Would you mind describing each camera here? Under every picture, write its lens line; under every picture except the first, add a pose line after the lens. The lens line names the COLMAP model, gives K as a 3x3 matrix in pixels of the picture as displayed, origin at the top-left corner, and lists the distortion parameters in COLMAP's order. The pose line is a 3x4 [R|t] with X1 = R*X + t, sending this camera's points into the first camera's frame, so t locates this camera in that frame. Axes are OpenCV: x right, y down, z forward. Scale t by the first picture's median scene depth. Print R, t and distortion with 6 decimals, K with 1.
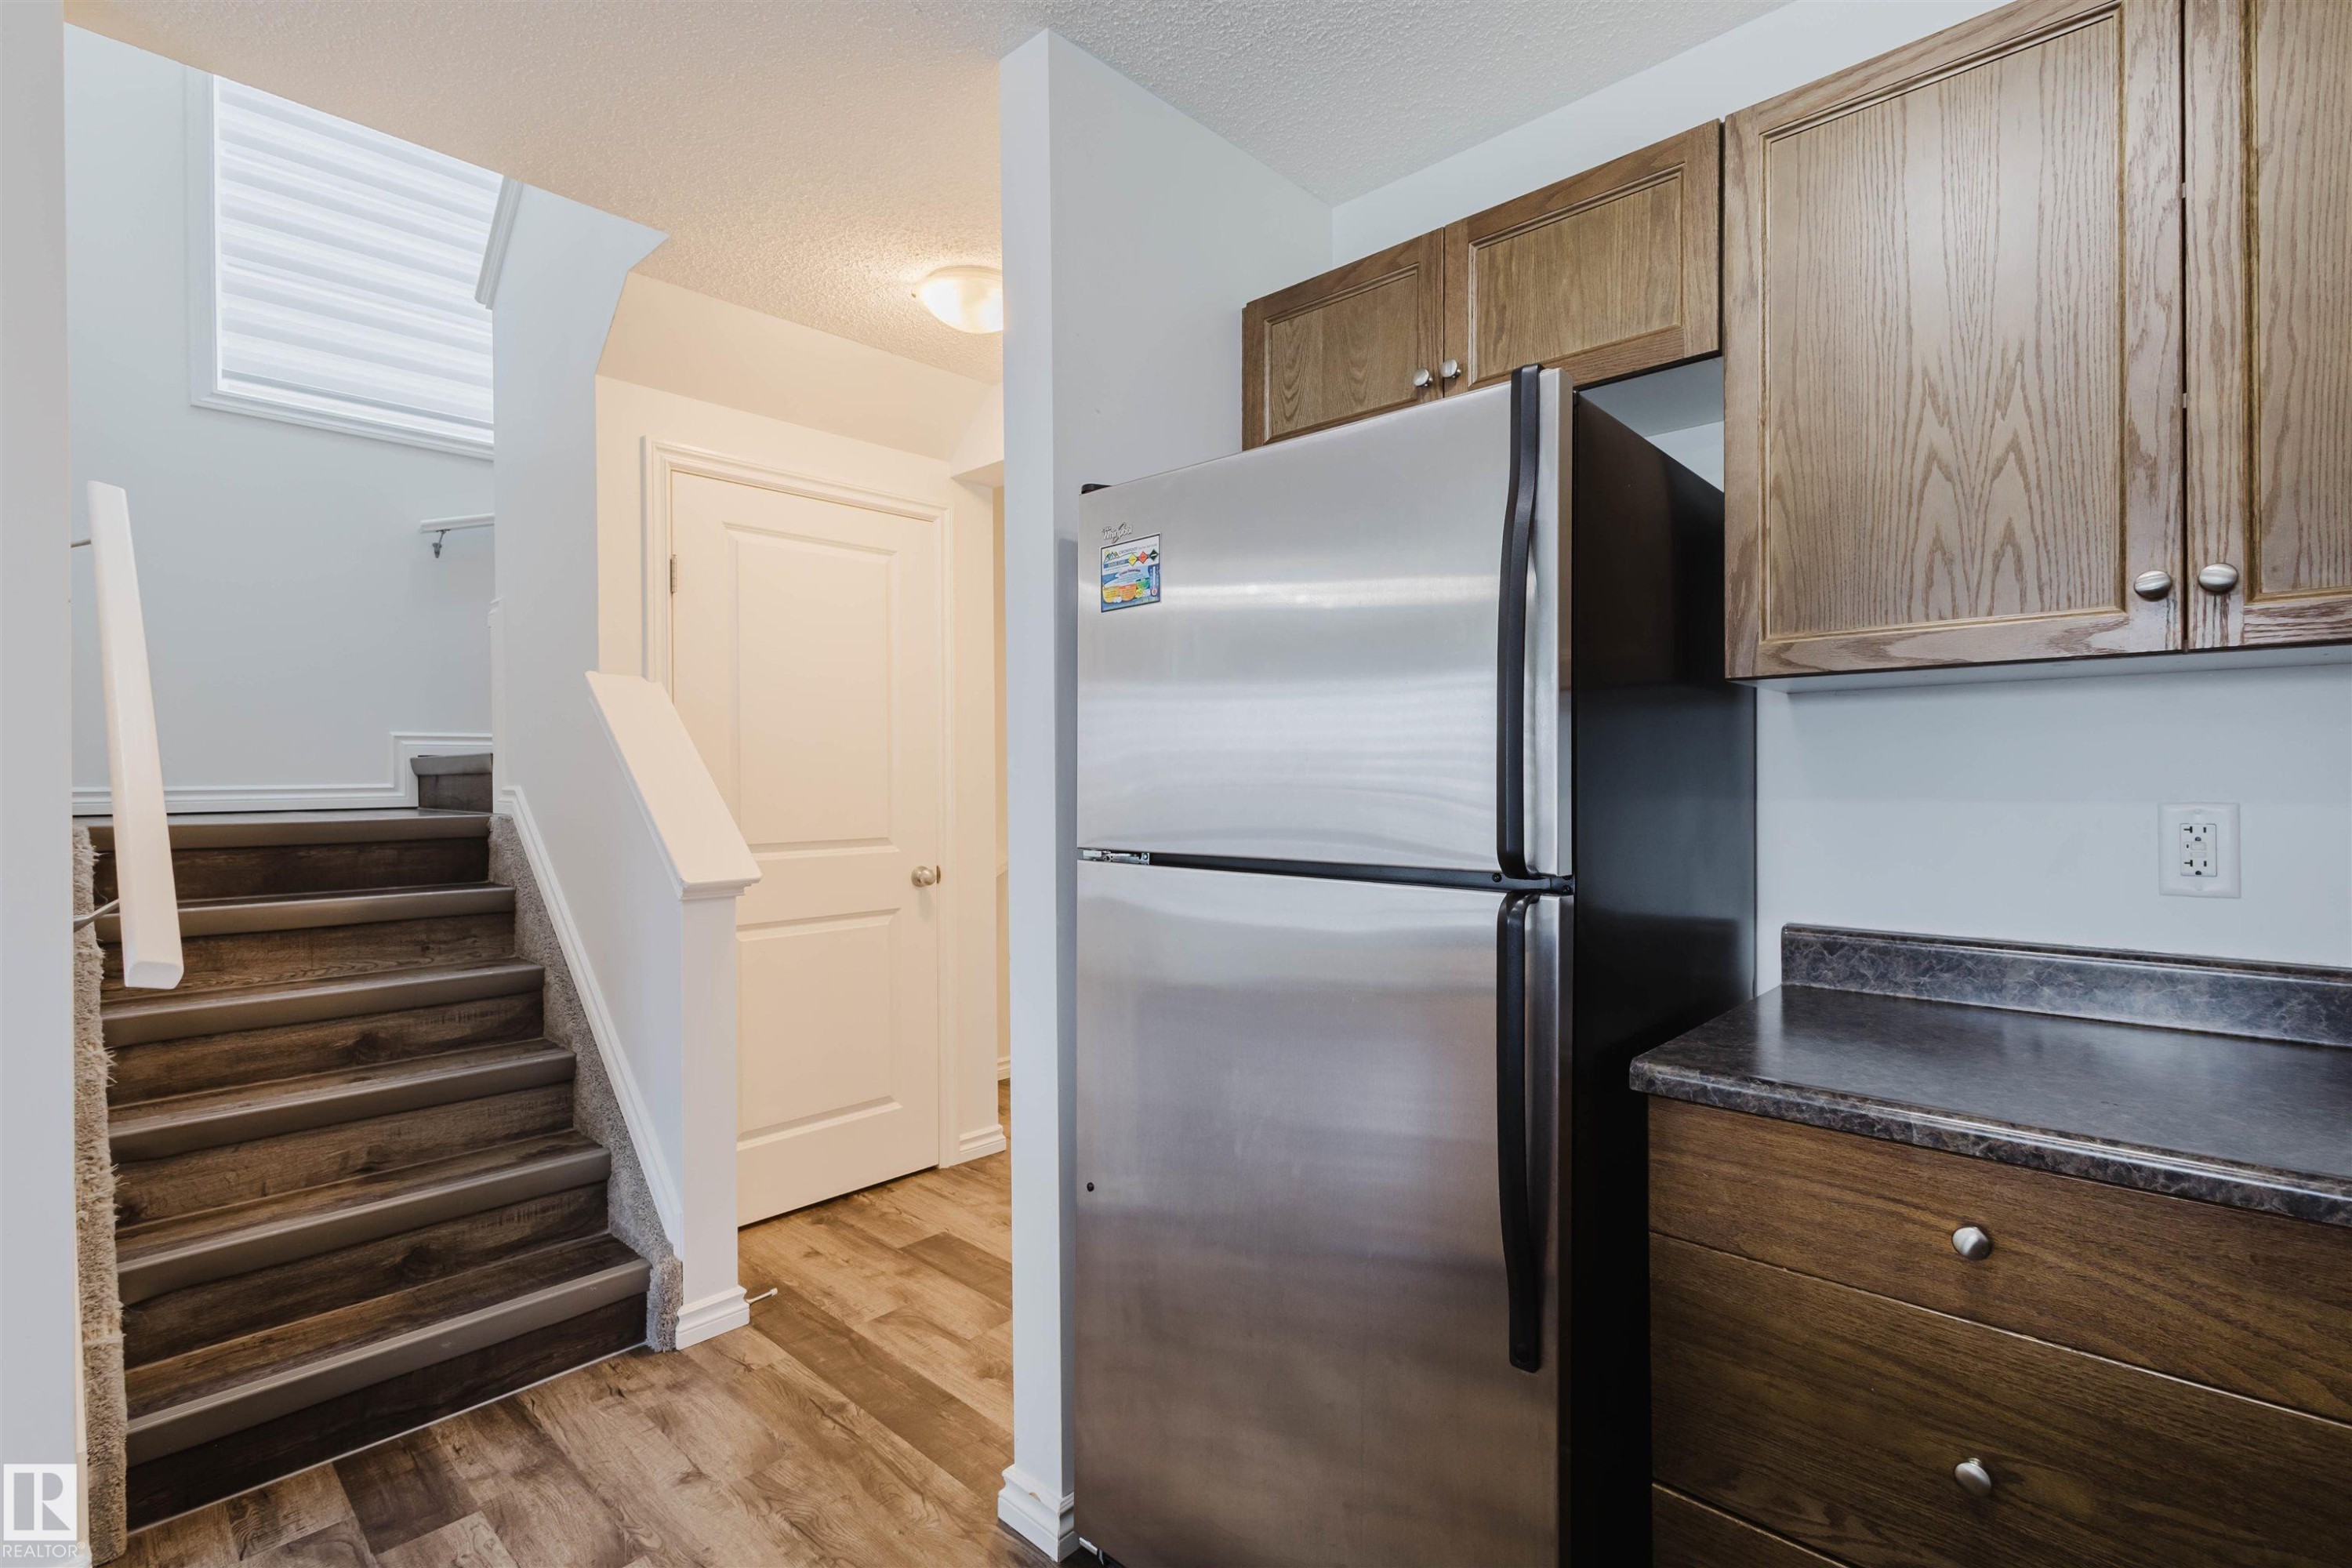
lens RADIAL K [[1078.9, 0, 1172.4], [0, 1078.9, 781.0], [0, 0, 1]] dist [0.013708, -0.003293]
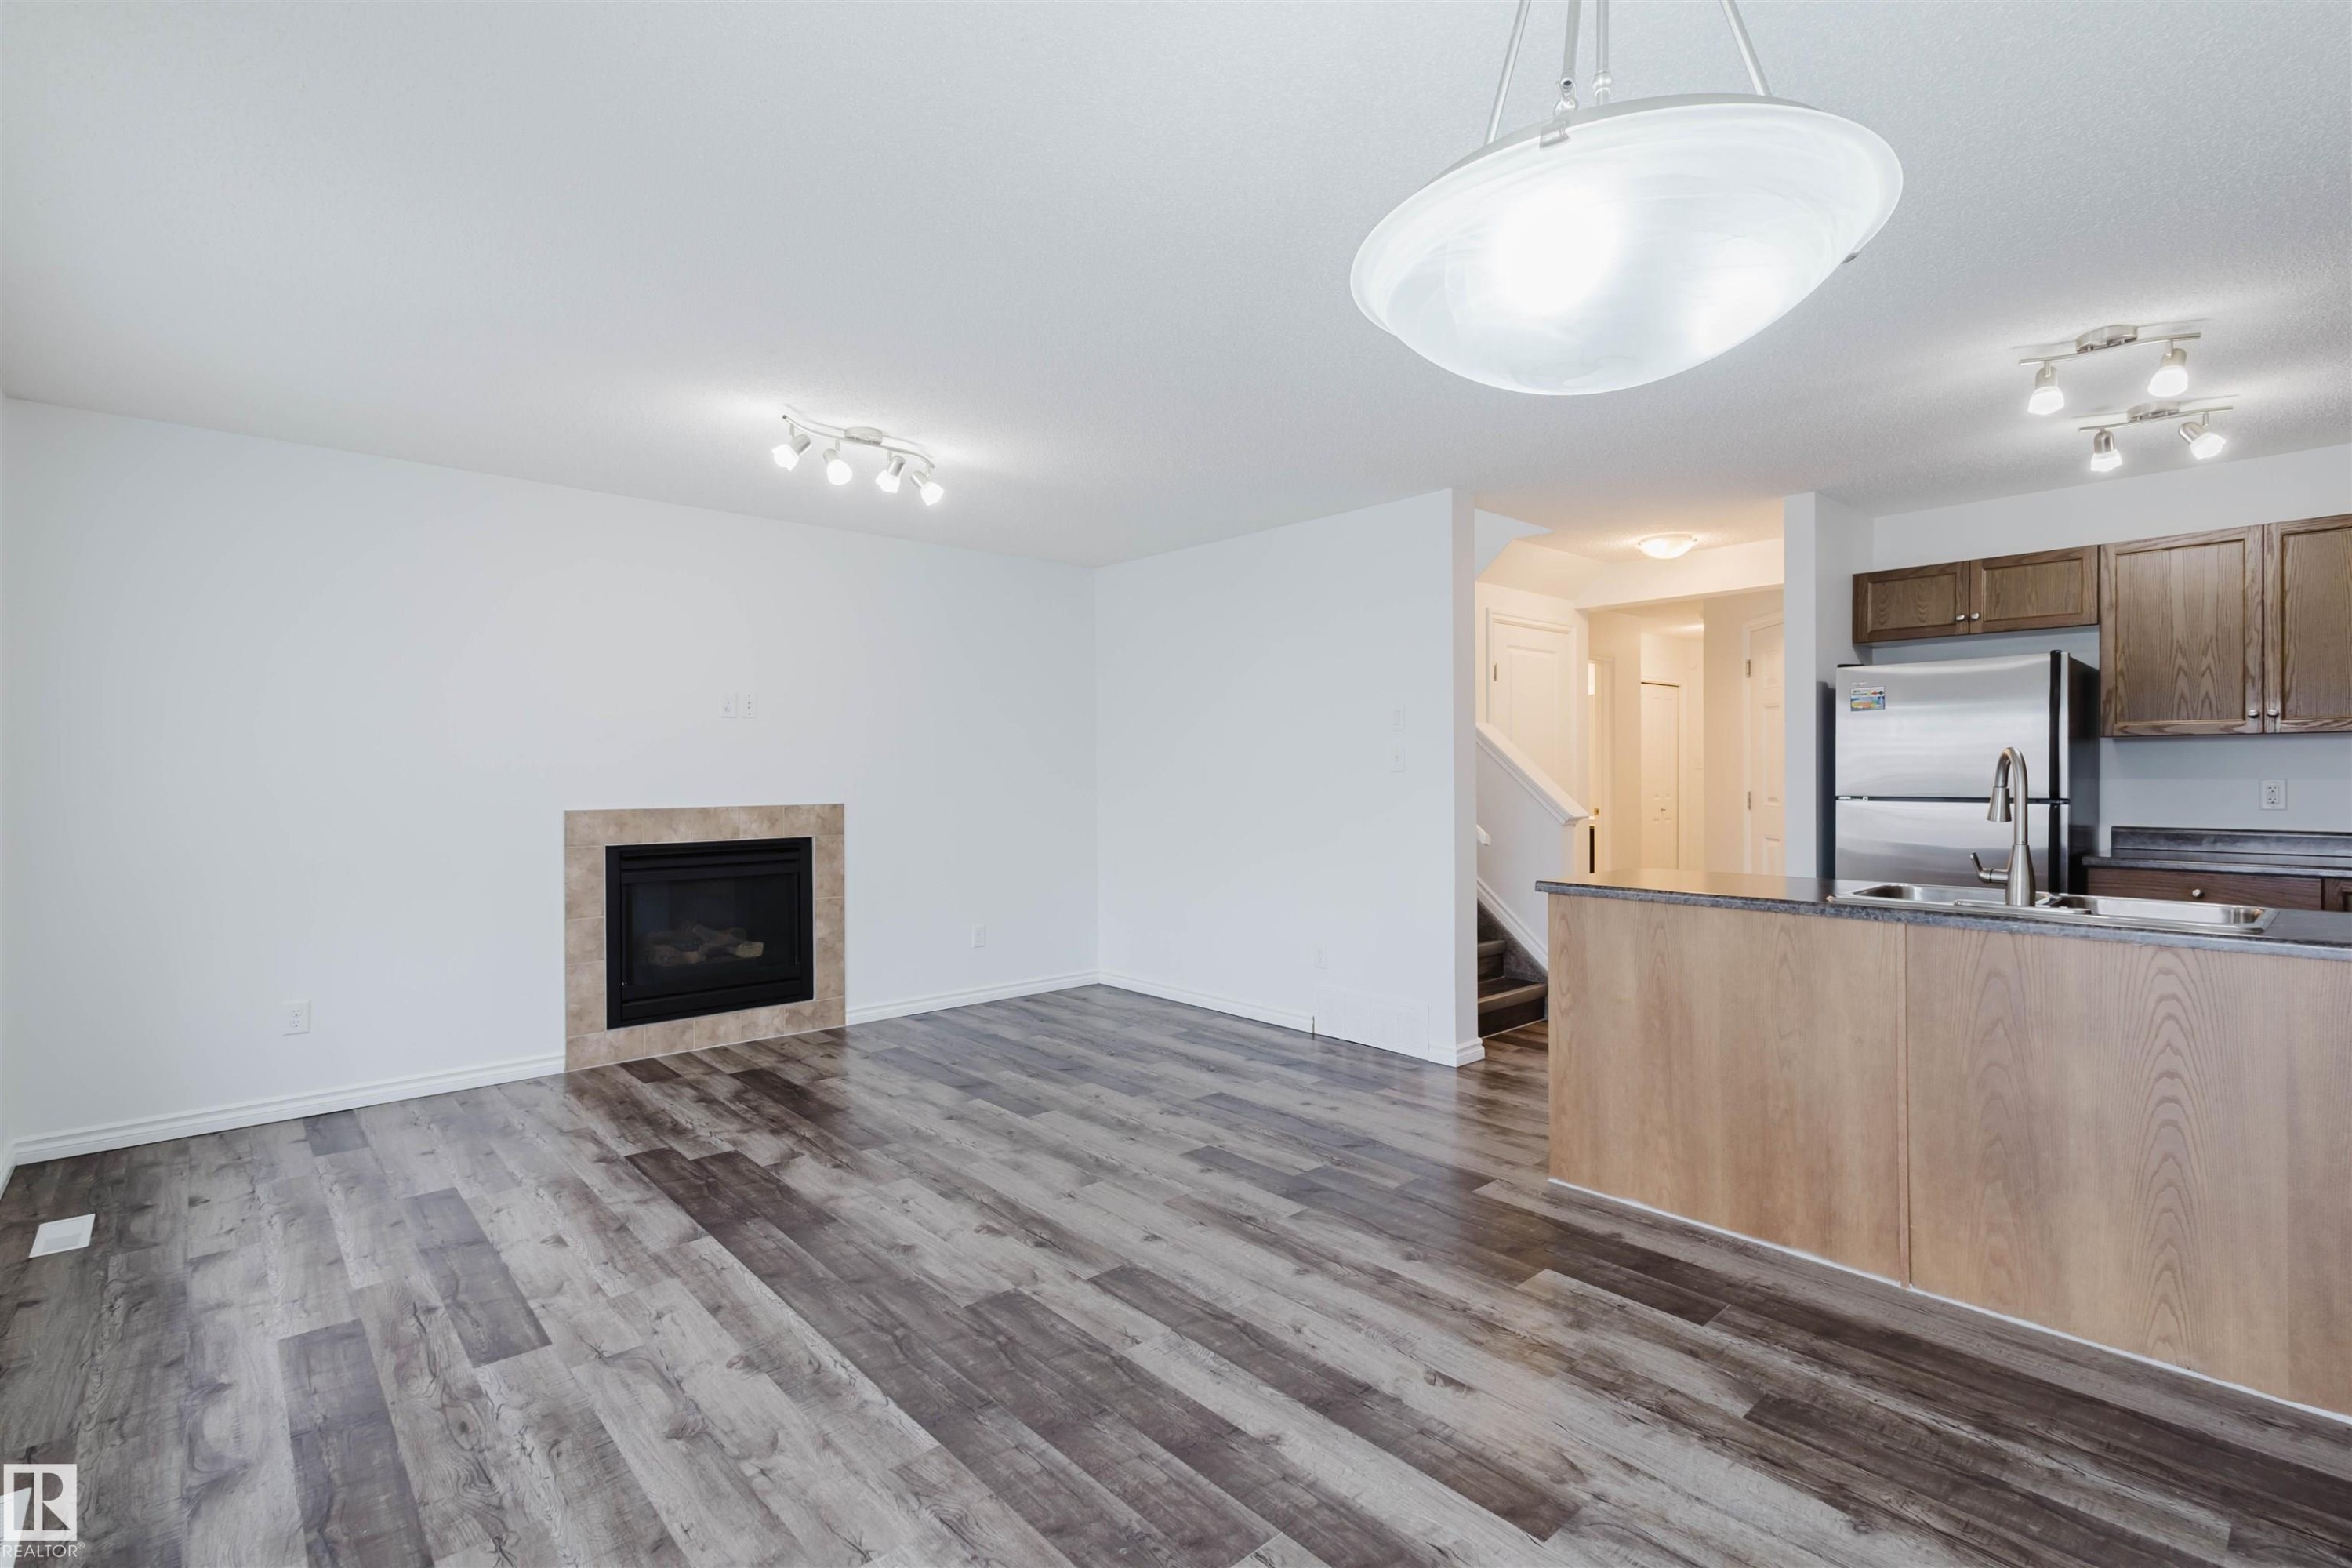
lens RADIAL K [[1078.9, 0, 1173.5], [0, 1078.9, 778.4], [0, 0, 1]] dist [0.013708, -0.003293]
pose [[0.996300, 0.004087, -0.085845, -1.996381], [-0.004172, 0.999991, -0.000811, 0.034561], [0.085841, 0.001166, 0.996308, -2.470014]]
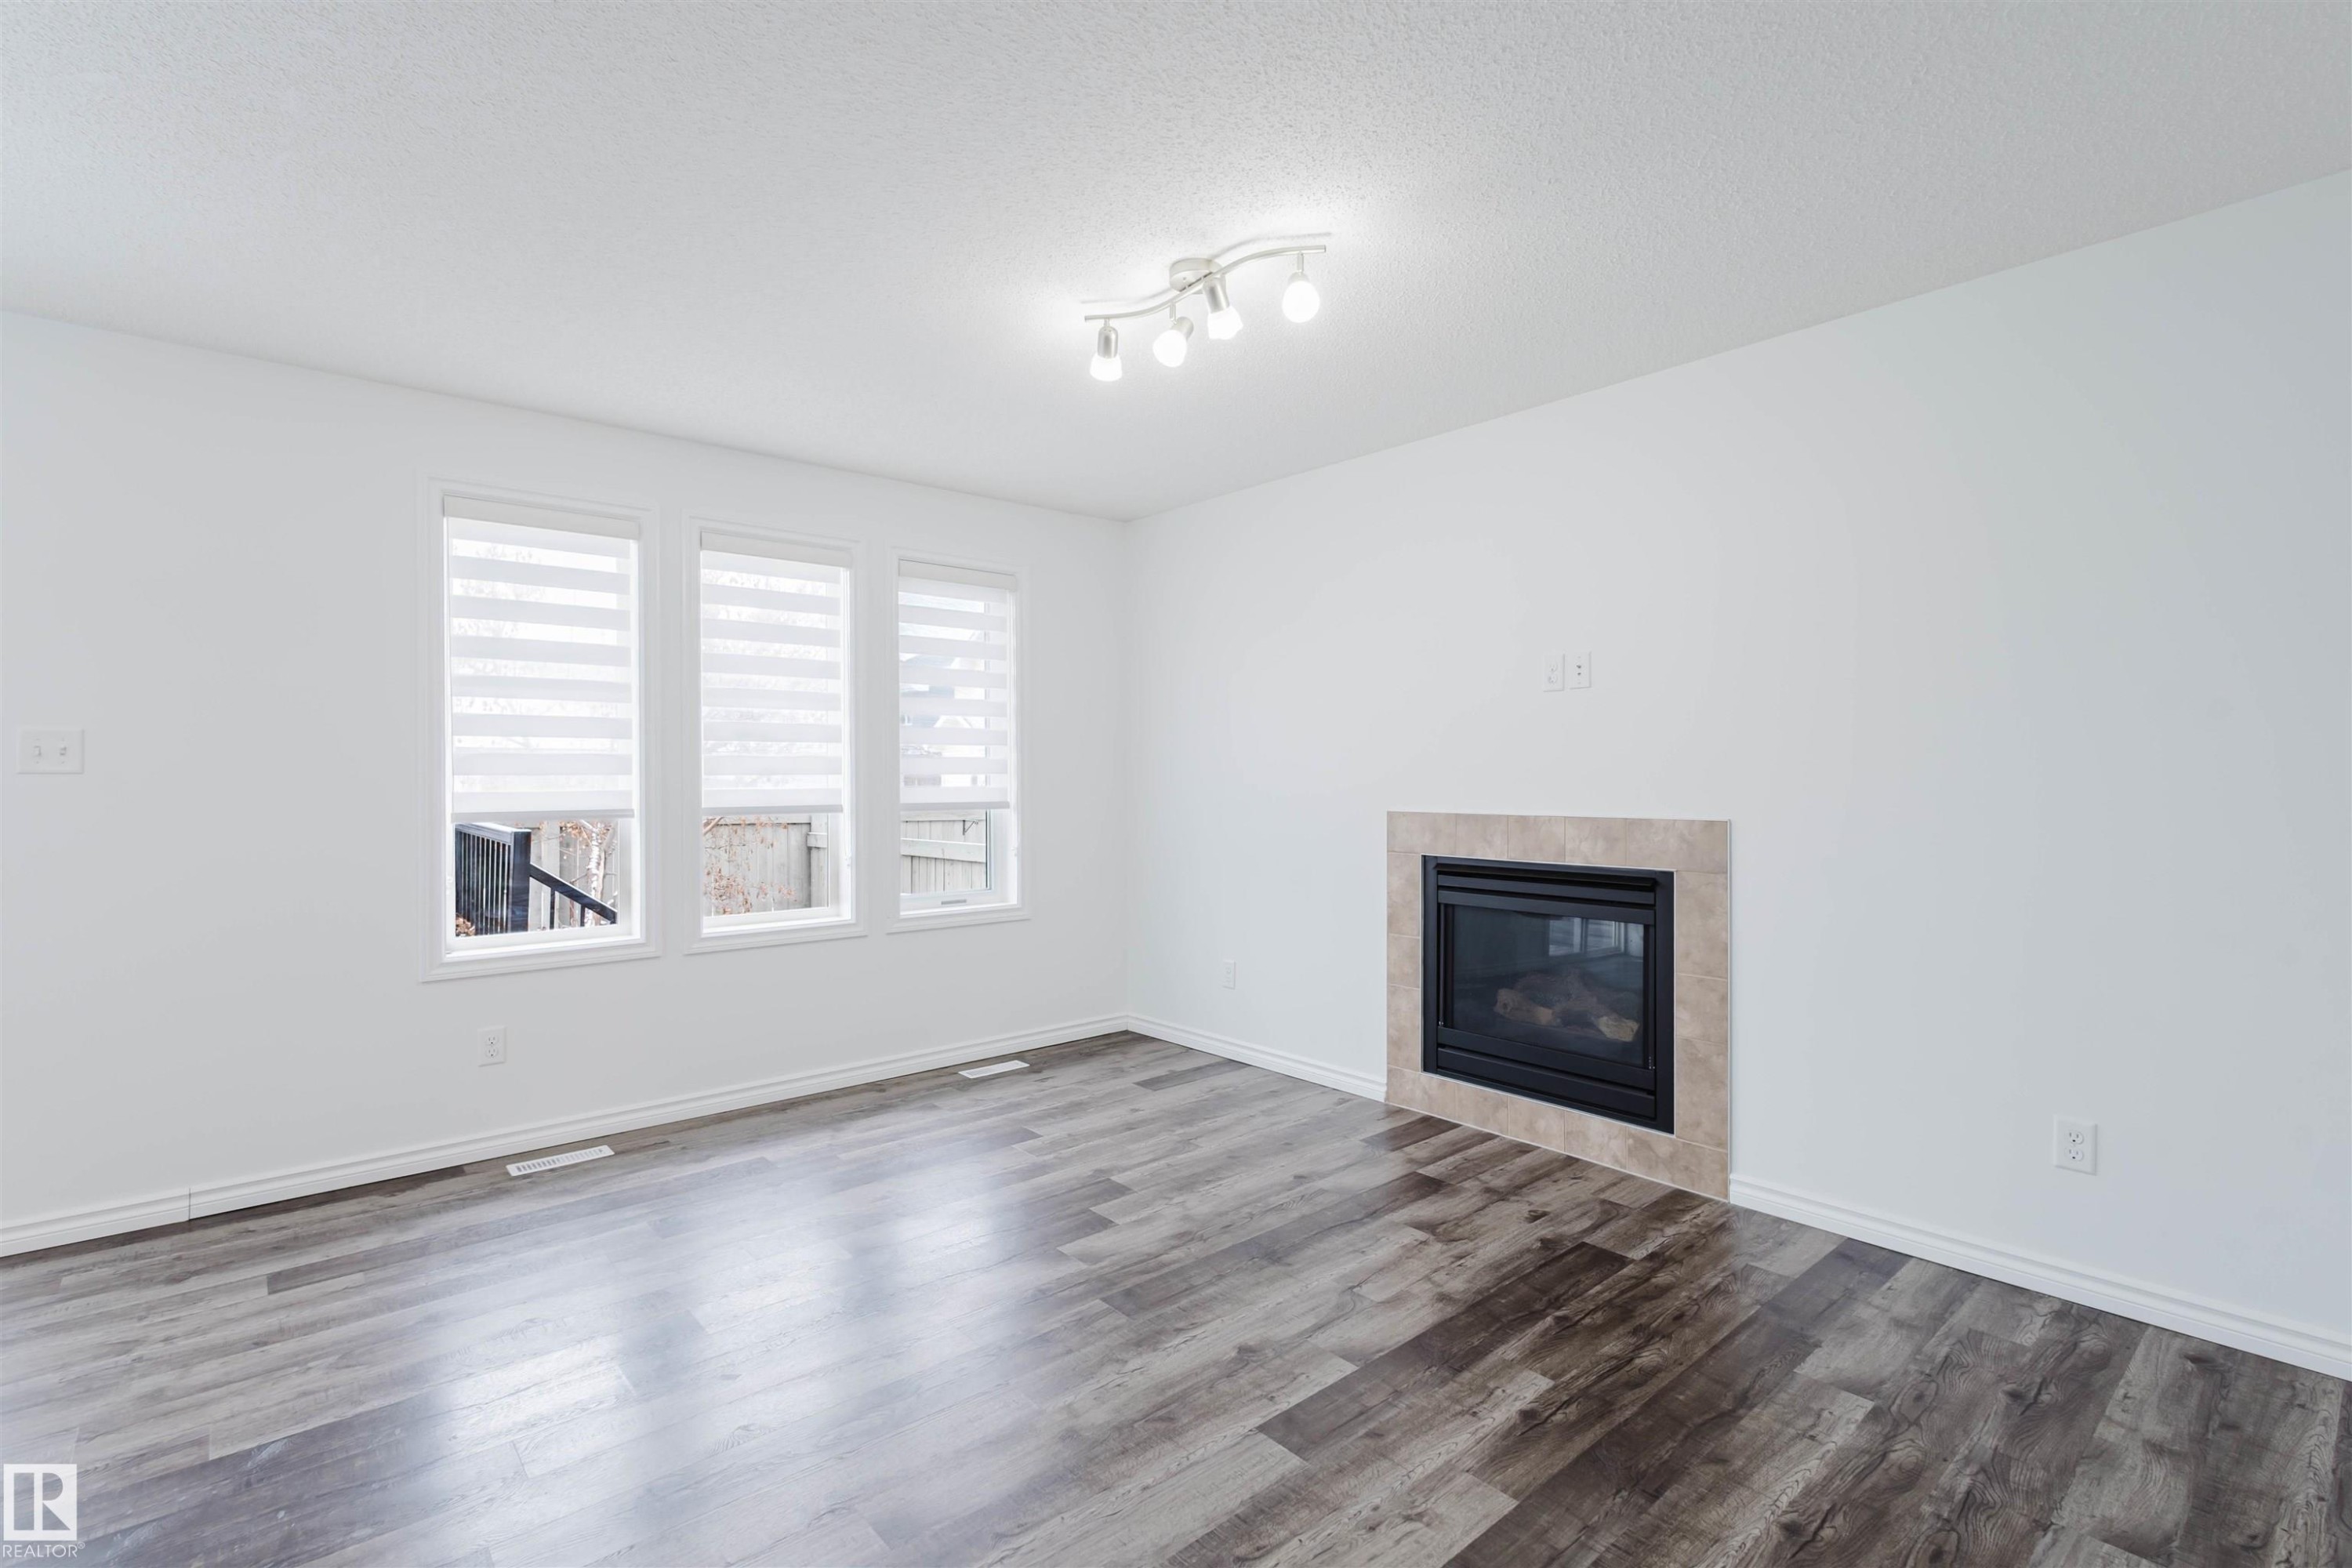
lens RADIAL K [[1078.9, 0, 1177.6], [0, 1078.9, 777.3], [0, 0, 1]] dist [0.013708, -0.003293]
pose [[-0.102340, 0.010522, -0.994694, -1.072183], [-0.001881, 0.999940, 0.010771, 0.012563], [0.994748, 0.002973, -0.102314, 0.595346]]
